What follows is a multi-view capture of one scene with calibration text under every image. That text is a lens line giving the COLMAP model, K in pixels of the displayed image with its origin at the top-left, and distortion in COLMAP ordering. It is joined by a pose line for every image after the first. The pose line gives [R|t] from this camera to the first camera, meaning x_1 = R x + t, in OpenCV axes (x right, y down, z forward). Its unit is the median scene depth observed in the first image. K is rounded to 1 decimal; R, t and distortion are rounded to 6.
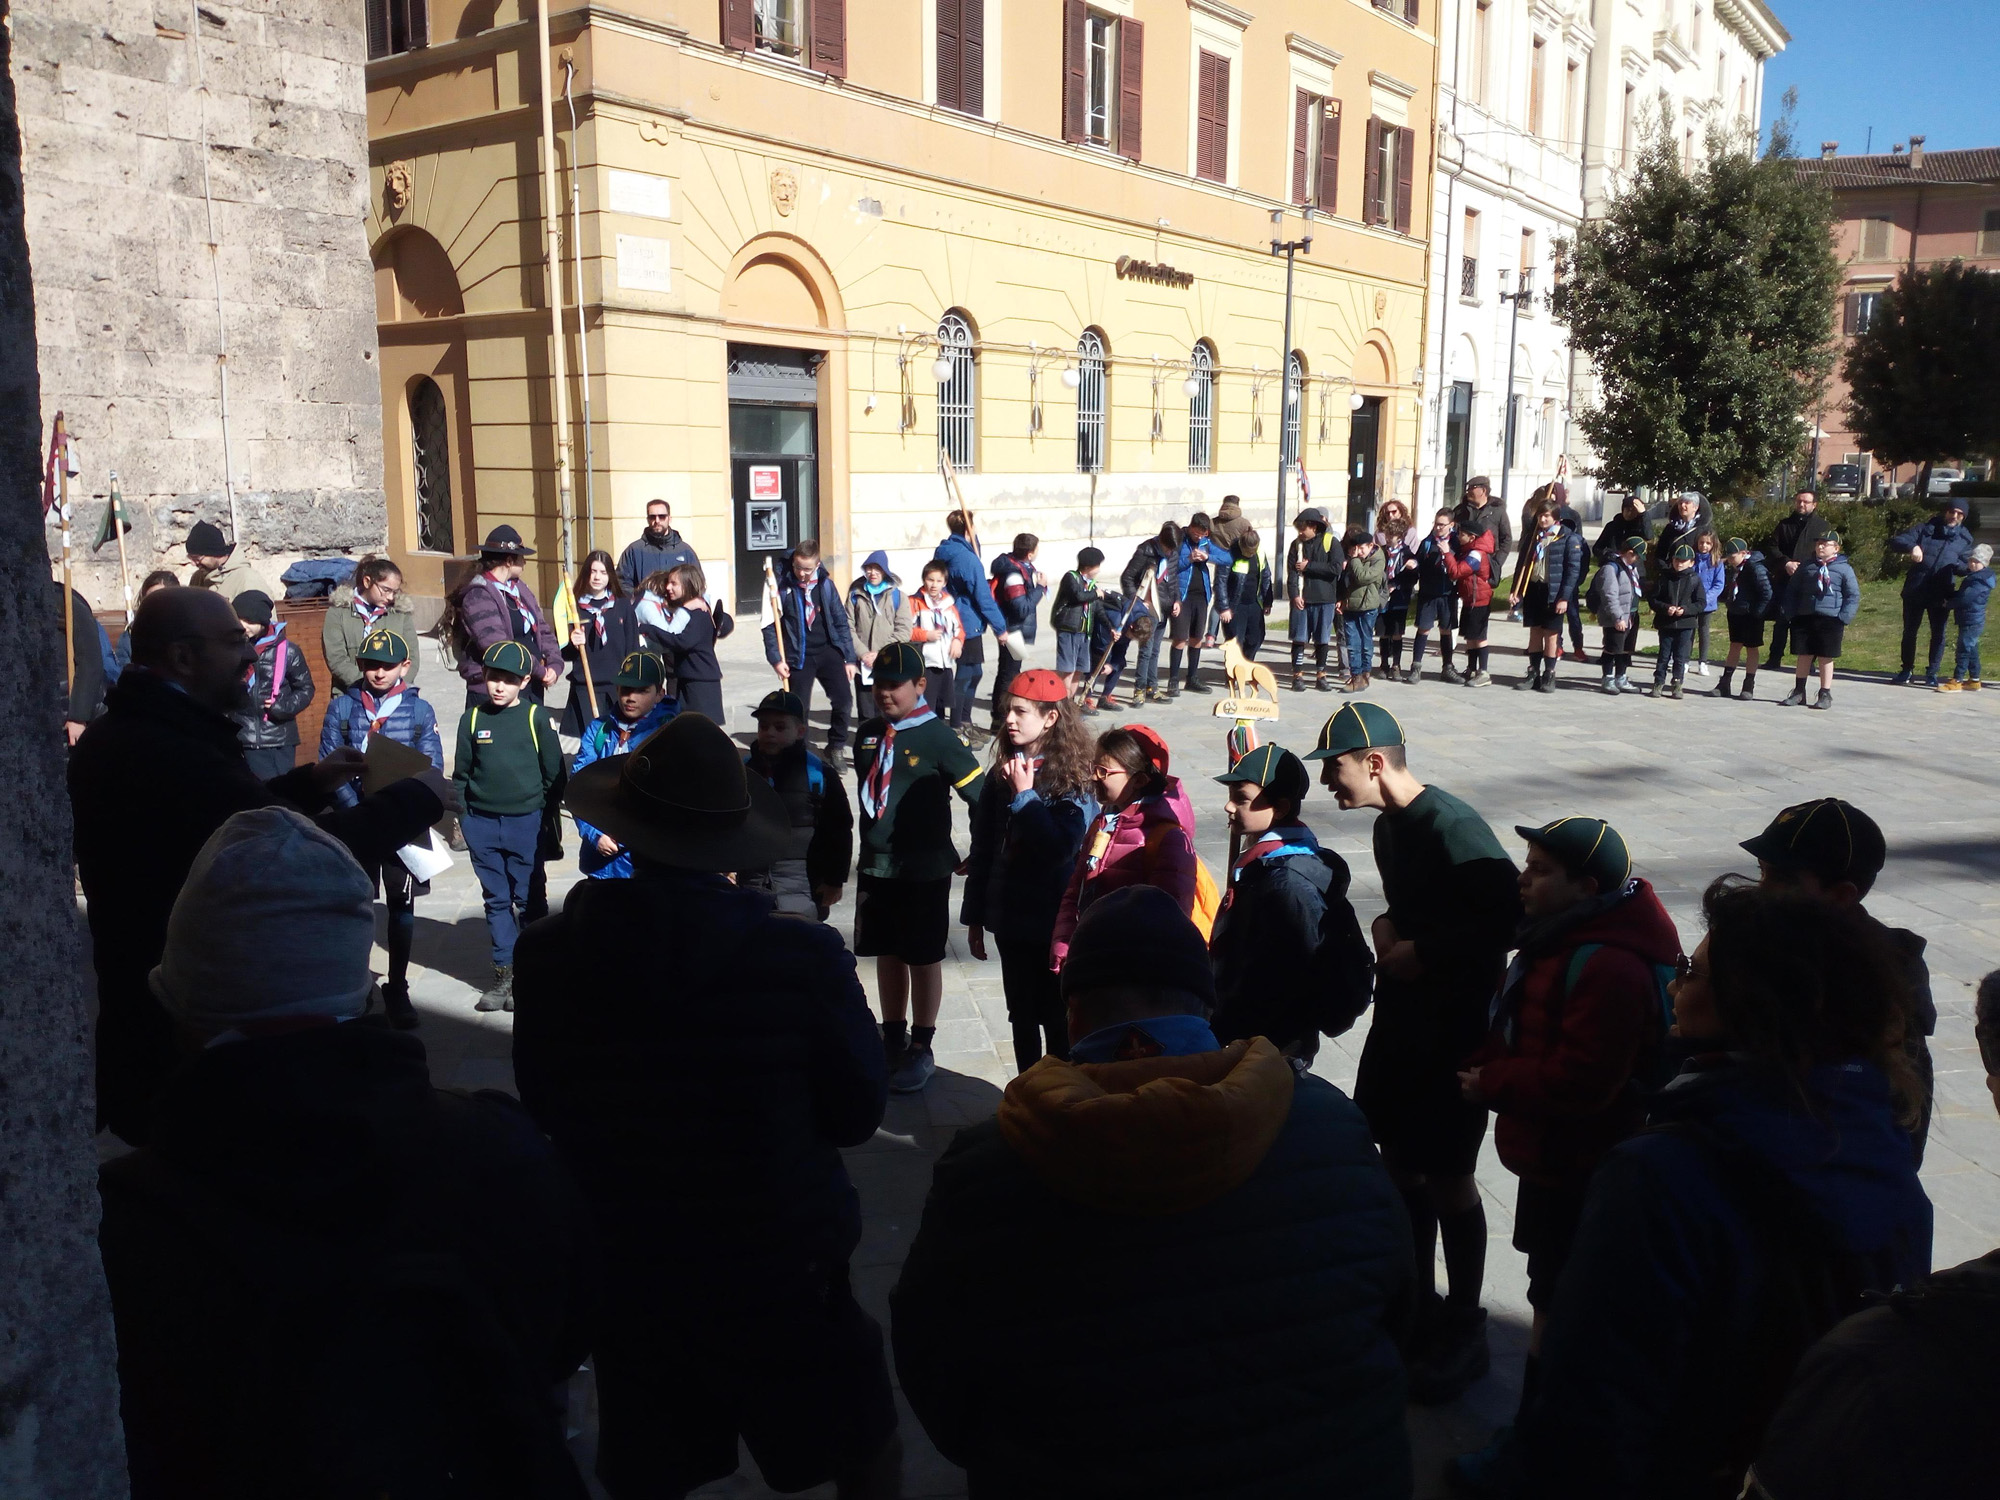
lens RADIAL K [[1622.2, 0, 995.3], [0, 1622.2, 755.9], [0, 0, 1]] dist [0.053818, -0.075265]
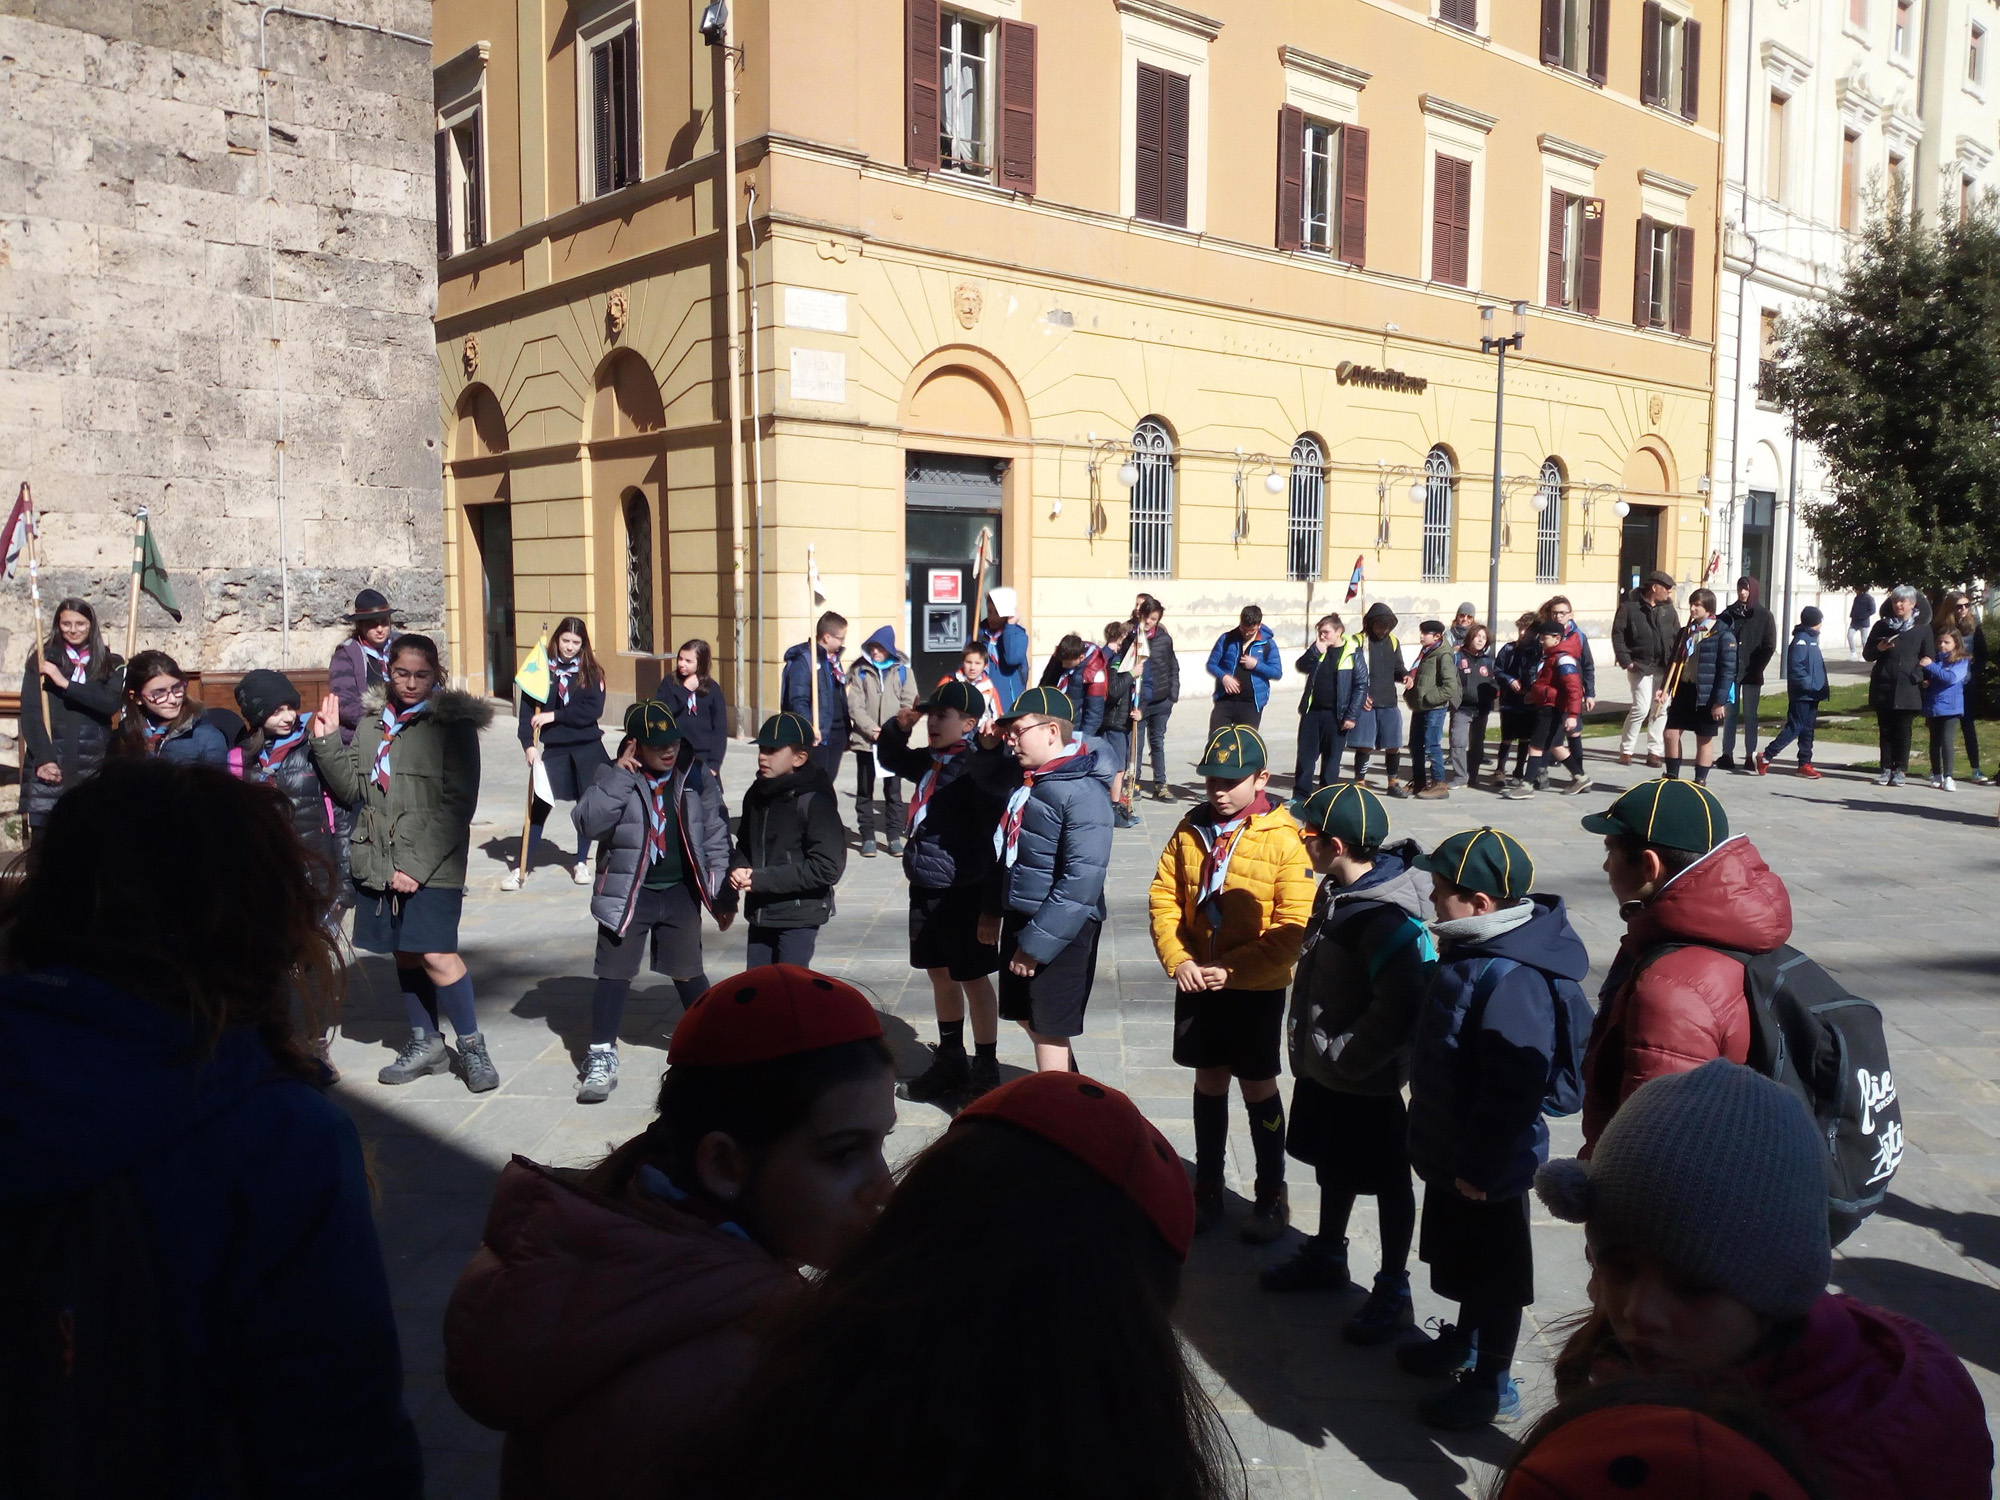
lens RADIAL K [[1622.2, 0, 996.6], [0, 1622.2, 757.0], [0, 0, 1]] dist [0.053818, -0.075265]
pose [[0.979044, 0.021036, -0.202559, 0.099723], [-0.036565, 0.996645, -0.073229, 0.011208], [0.200338, 0.079101, 0.976528, 0.028778]]
